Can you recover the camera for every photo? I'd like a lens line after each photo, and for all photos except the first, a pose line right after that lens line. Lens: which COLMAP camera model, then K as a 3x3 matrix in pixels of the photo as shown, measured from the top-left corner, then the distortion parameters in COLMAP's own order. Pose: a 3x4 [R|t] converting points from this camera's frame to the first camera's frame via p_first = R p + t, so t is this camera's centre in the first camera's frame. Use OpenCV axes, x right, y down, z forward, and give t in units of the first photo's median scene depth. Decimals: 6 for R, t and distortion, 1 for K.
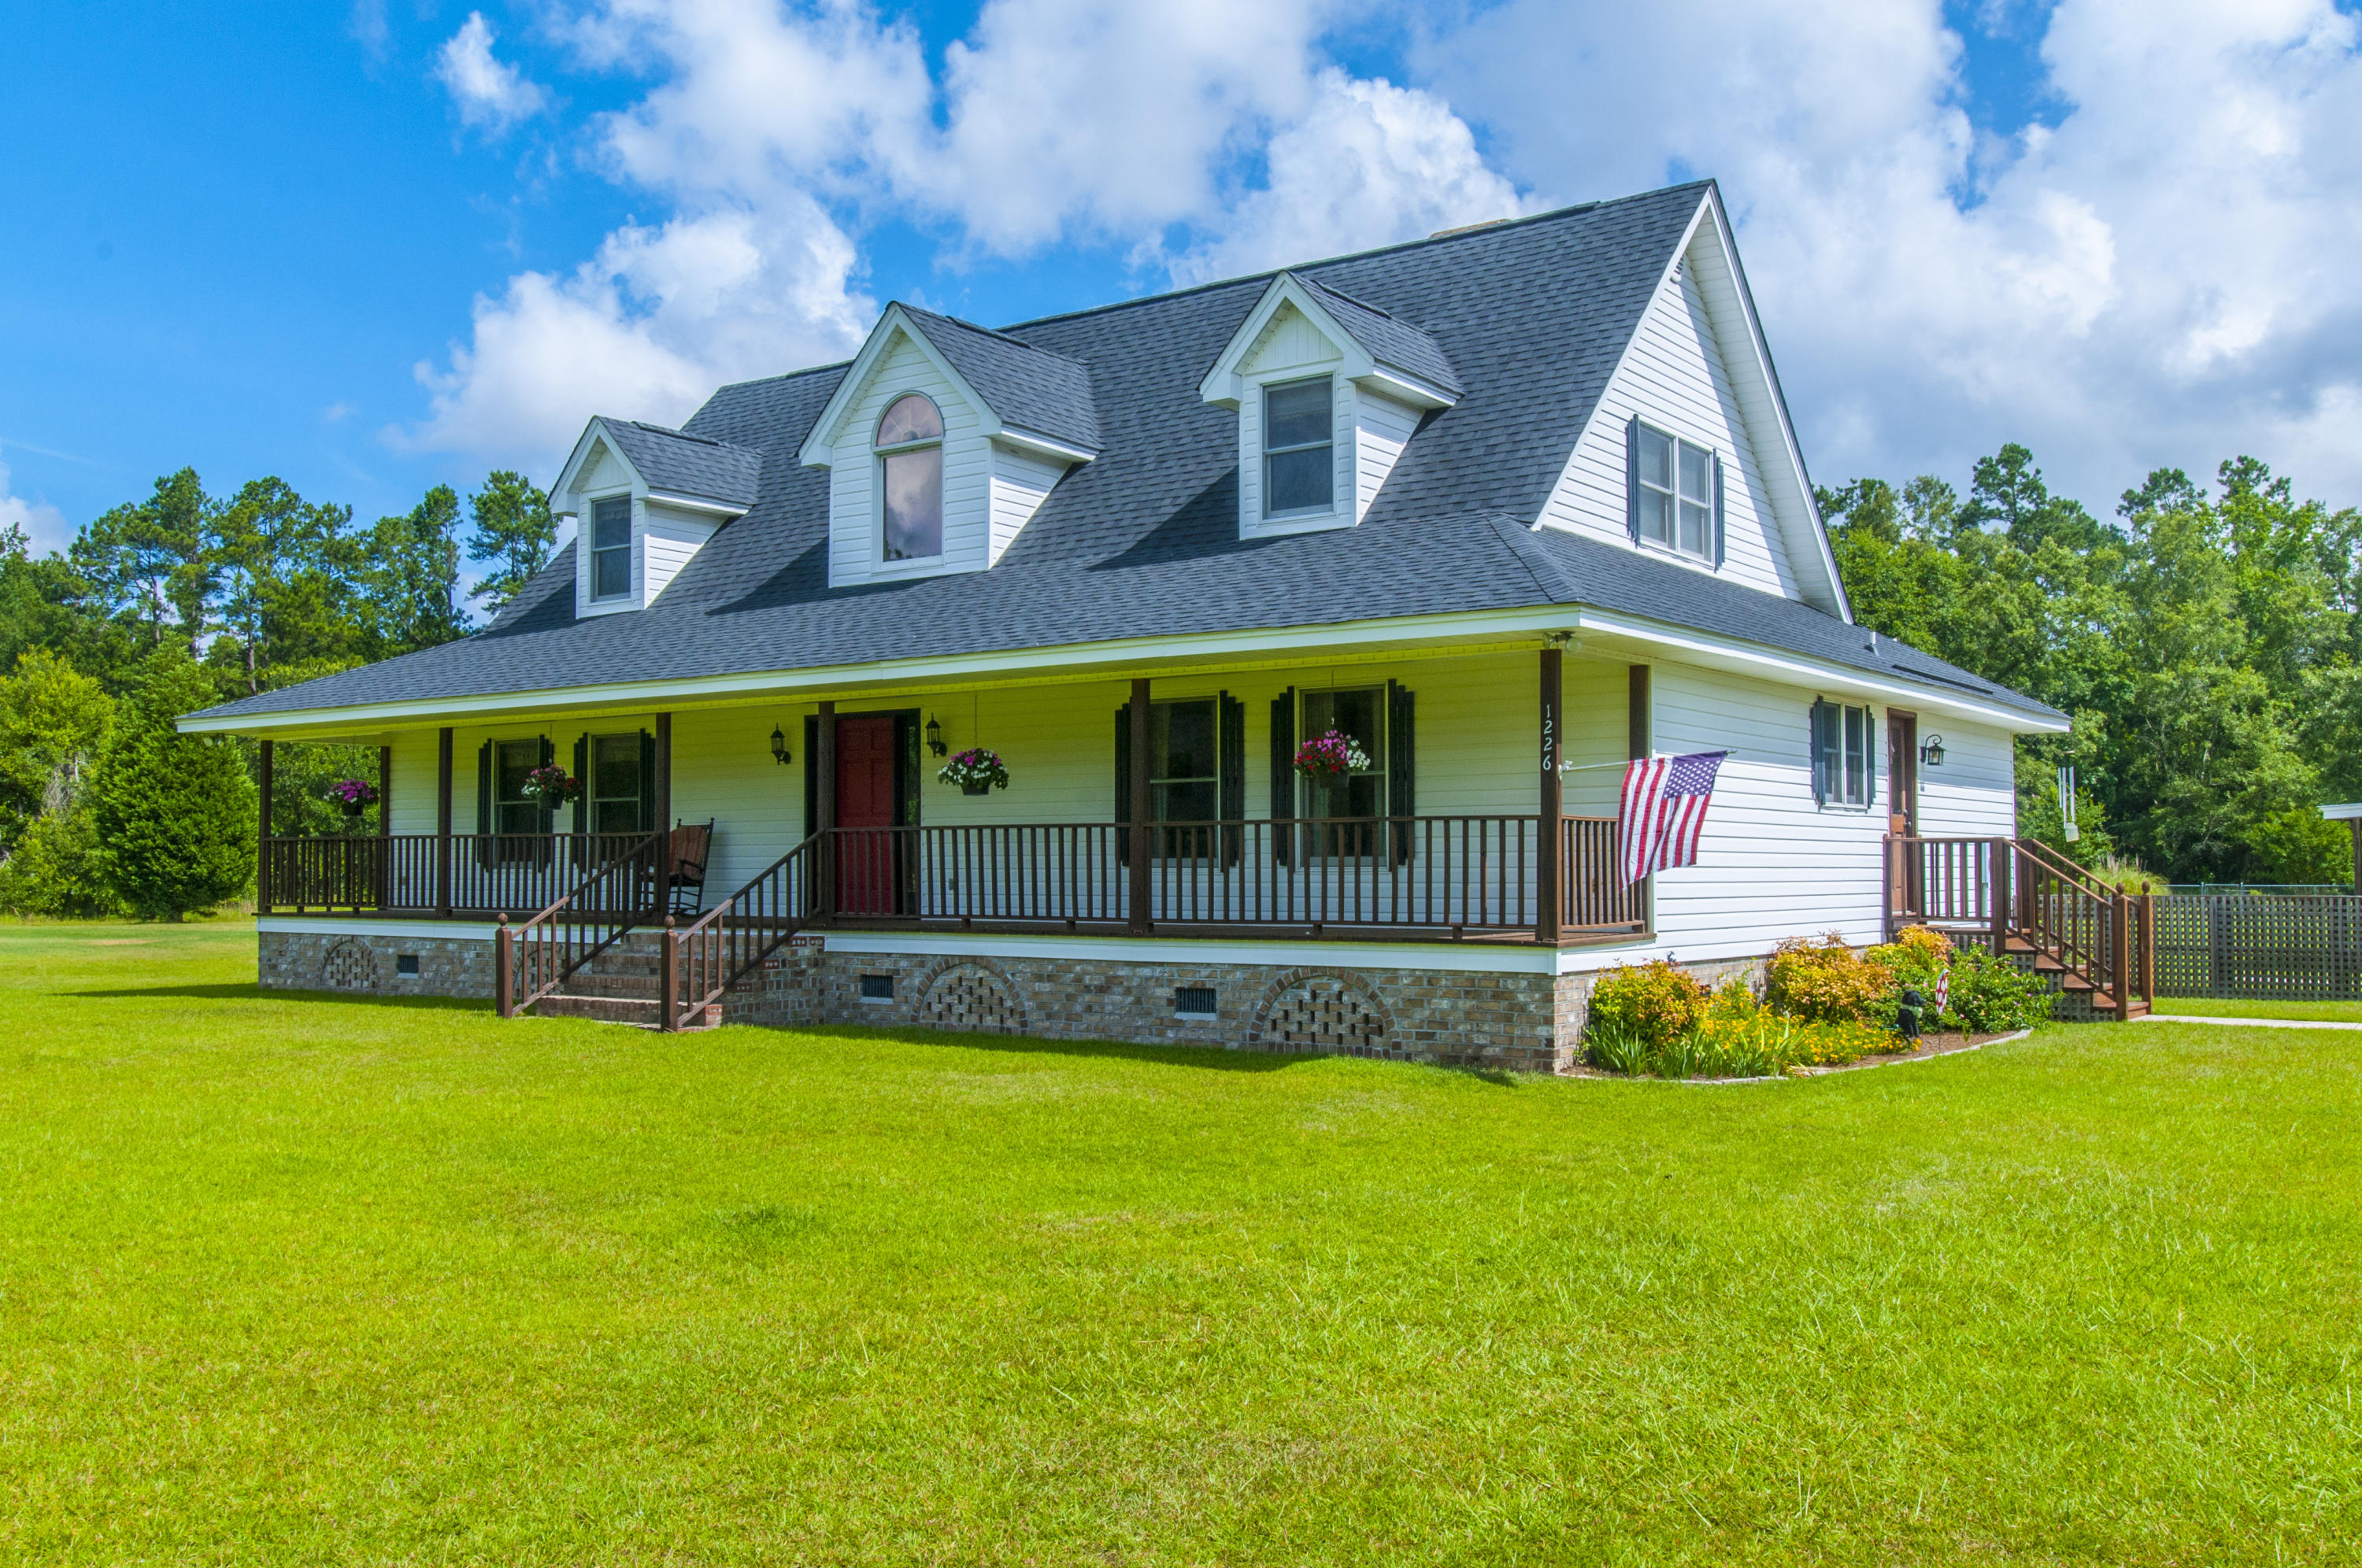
lens RADIAL K [[2028.8, 0, 1203.1], [0, 2028.8, 790.5], [0, 0, 1]] dist [-0.016755, 0.035100]
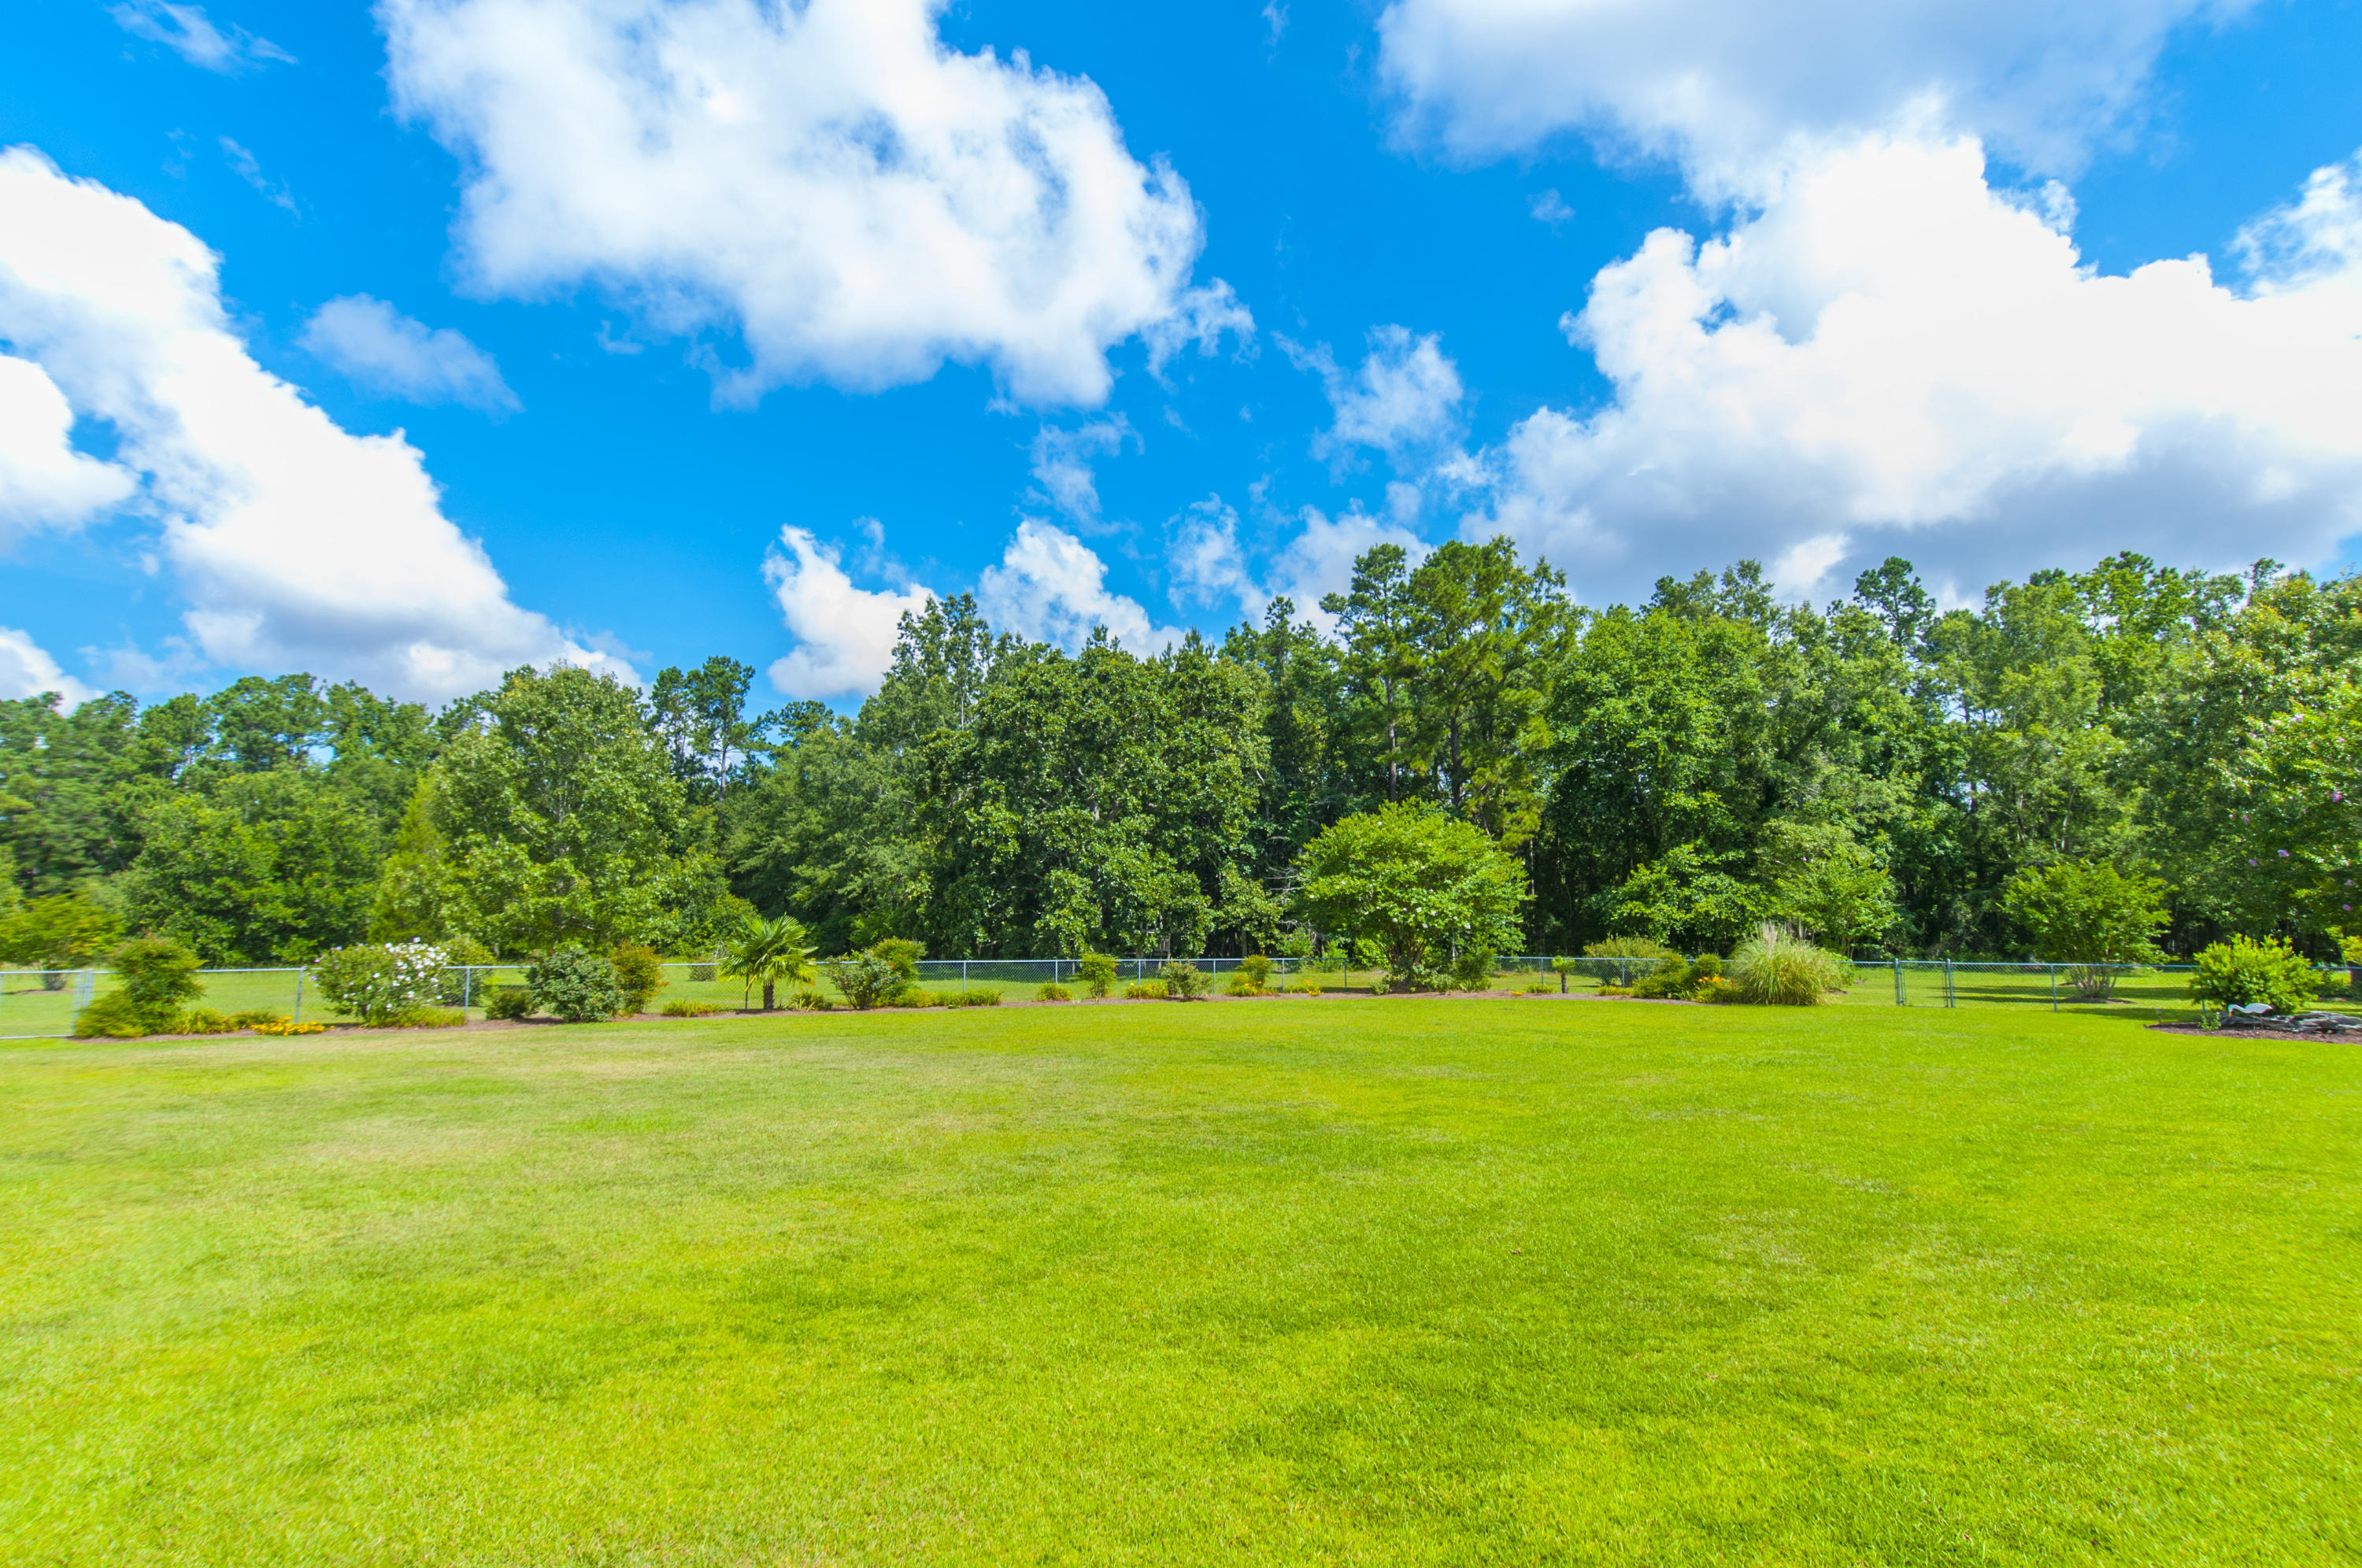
lens RADIAL K [[1219.8, 0, 1174.1], [0, 1219.8, 788.3], [0, 0, 1]] dist [-0.003835, -0.005769]
pose [[0.966636, -0.029716, -0.254426, 1.159619], [0.008577, 0.996446, -0.083793, 0.059940], [0.256012, 0.078815, 0.963455, 1.622239]]
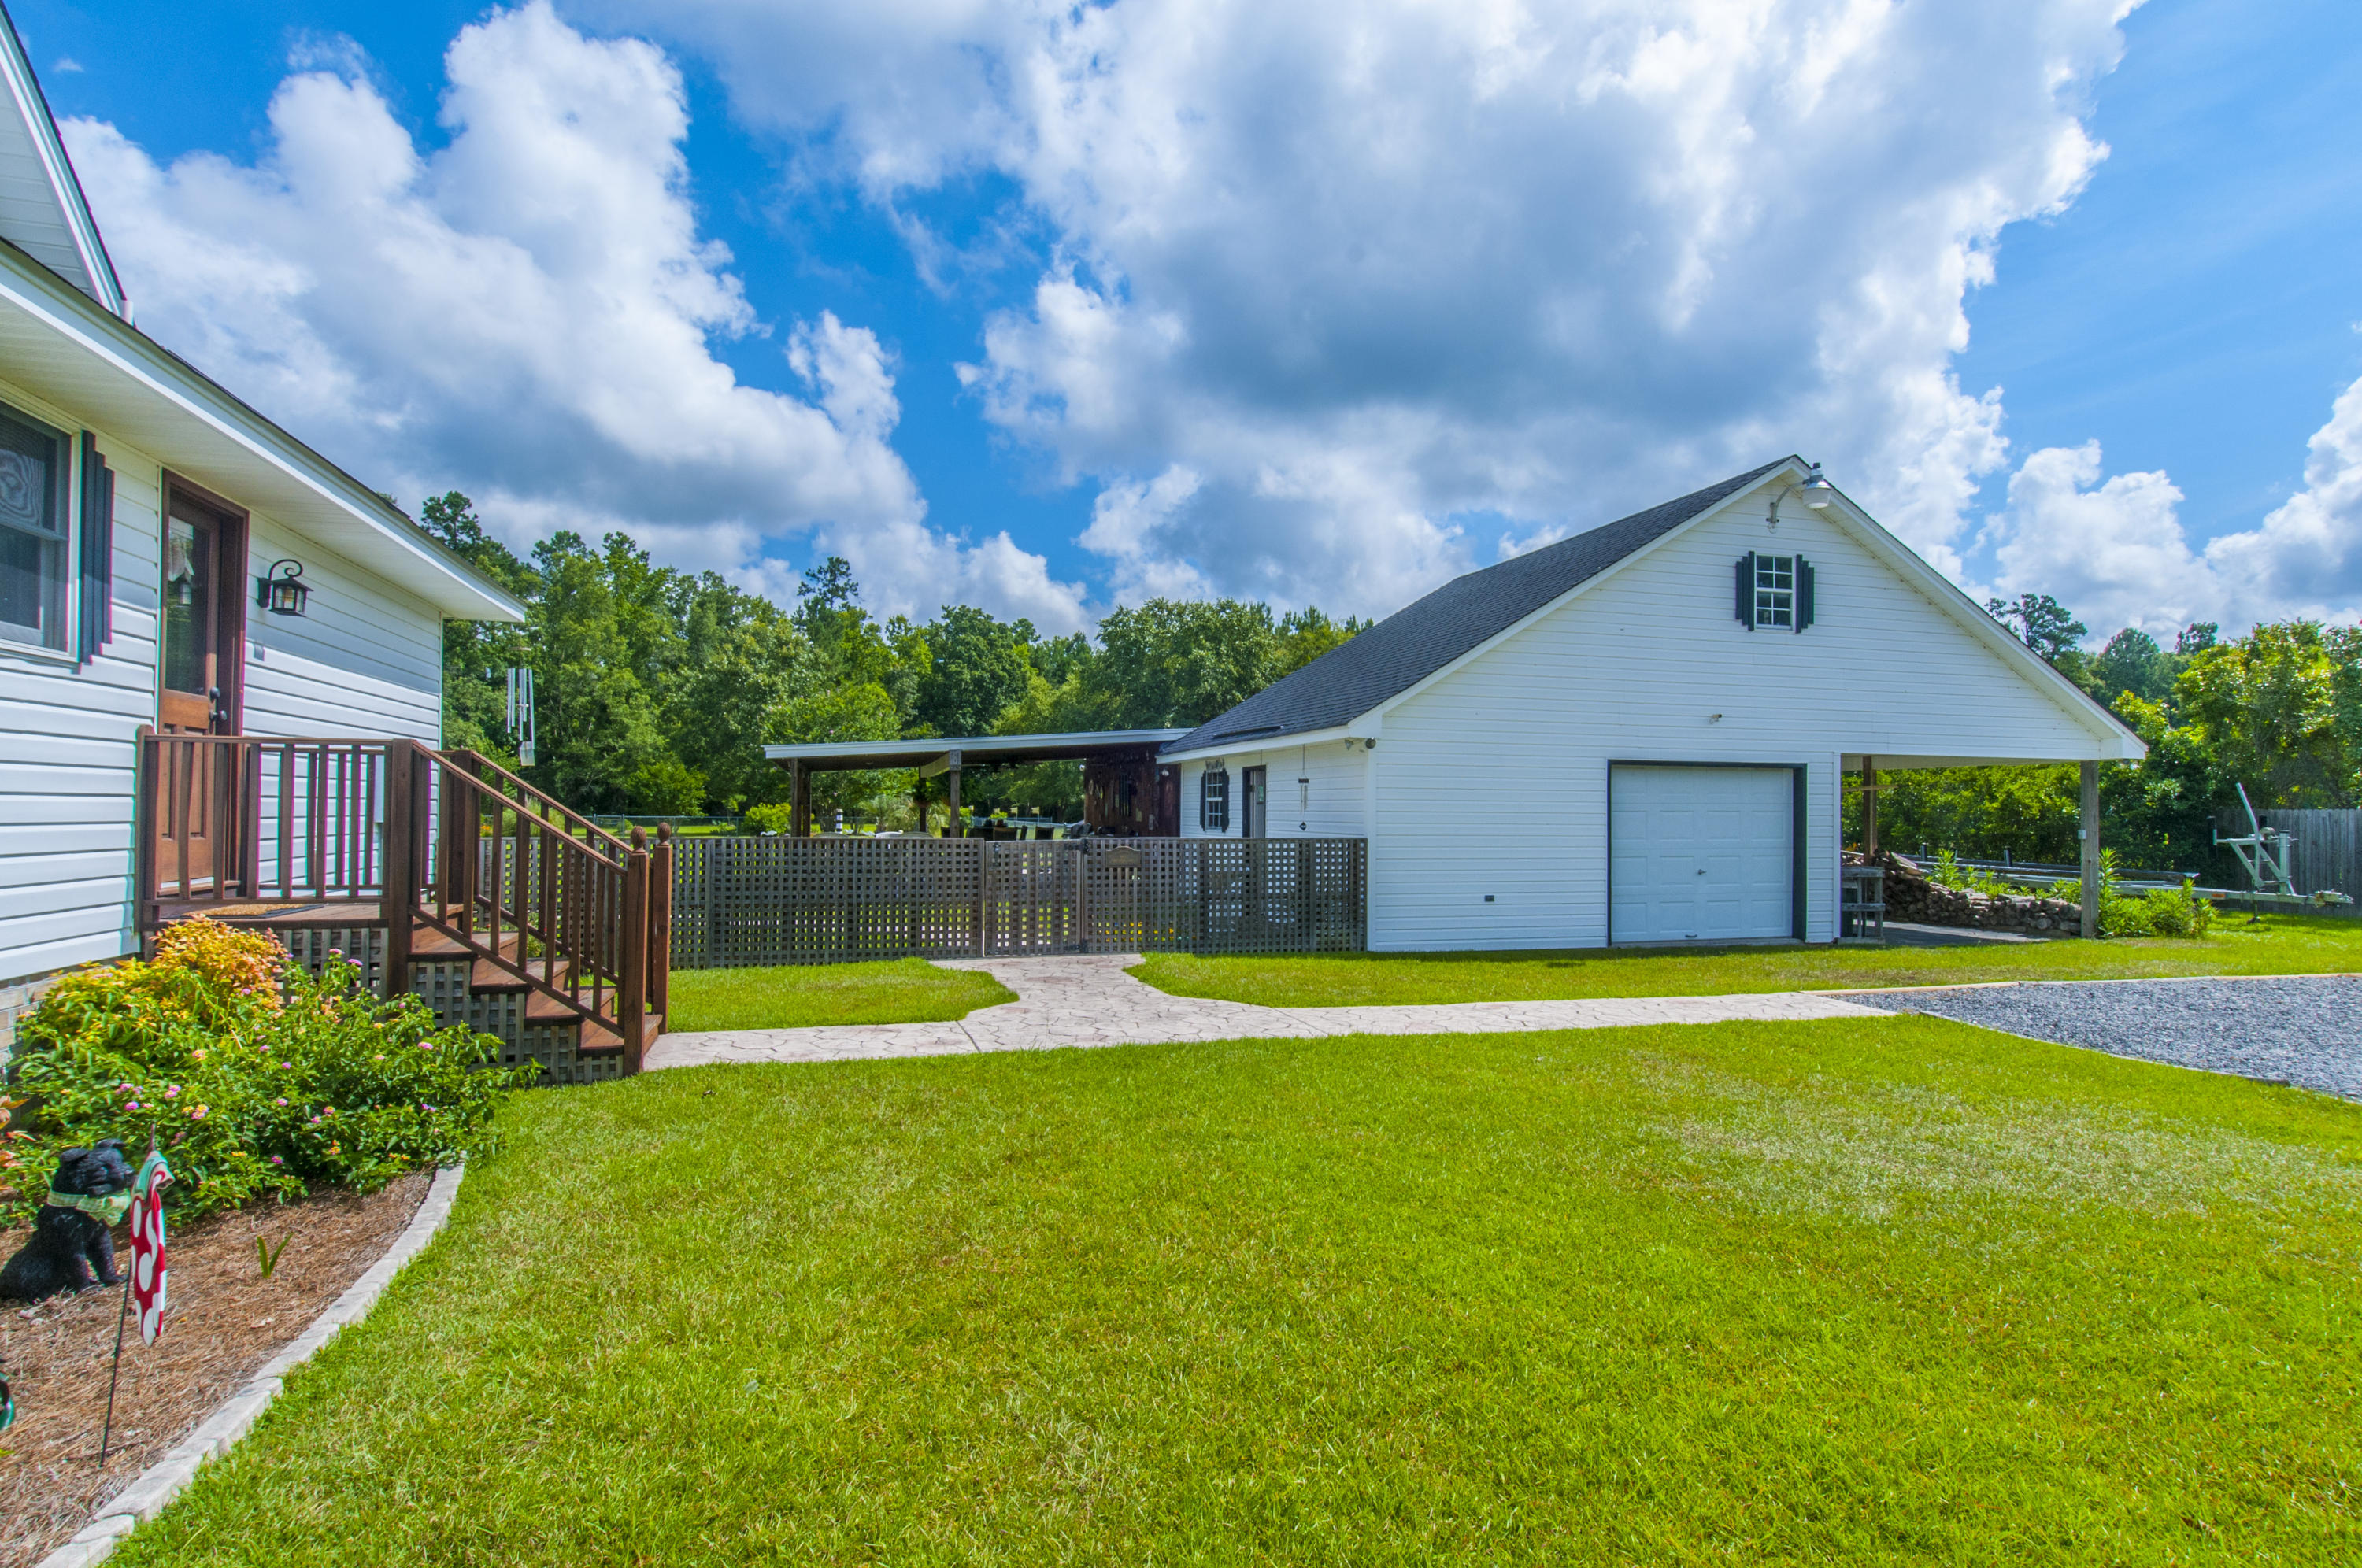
lens RADIAL K [[1219.8, 0, 1220.8], [0, 1219.8, 789.9], [0, 0, 1]] dist [-0.003835, -0.005769]
pose [[0.583321, 0.018347, 0.812034, 0.246437], [-0.039794, 0.999190, 0.006010, 0.024391], [-0.811266, -0.035820, 0.583579, 0.608709]]
